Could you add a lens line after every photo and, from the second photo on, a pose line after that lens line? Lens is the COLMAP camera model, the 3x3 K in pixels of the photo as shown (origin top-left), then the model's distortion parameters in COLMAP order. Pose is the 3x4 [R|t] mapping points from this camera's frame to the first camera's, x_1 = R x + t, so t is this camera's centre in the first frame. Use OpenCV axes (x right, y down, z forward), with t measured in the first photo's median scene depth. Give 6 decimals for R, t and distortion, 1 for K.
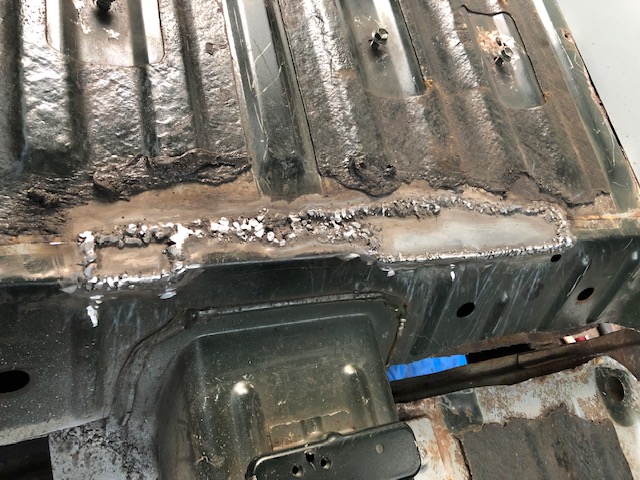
lens RADIAL K [[520.9, 0, 321.6], [0, 520.9, 239.0], [0, 0, 1]] dist [0.004528, -0.012645]
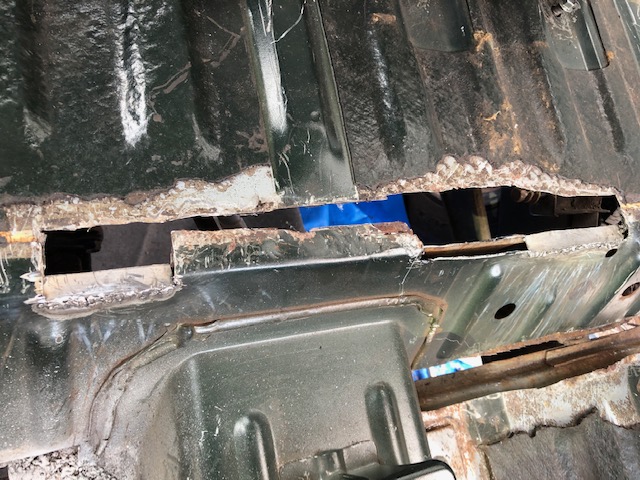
lens RADIAL K [[520.9, 0, 318.4], [0, 520.9, 241.4], [0, 0, 1]] dist [0.004528, -0.012645]
pose [[0.999120, 0.036003, 0.021504, -0.050818], [-0.038048, 0.993868, 0.103820, -0.053060], [-0.017634, -0.104547, 0.994364, 0.162901]]
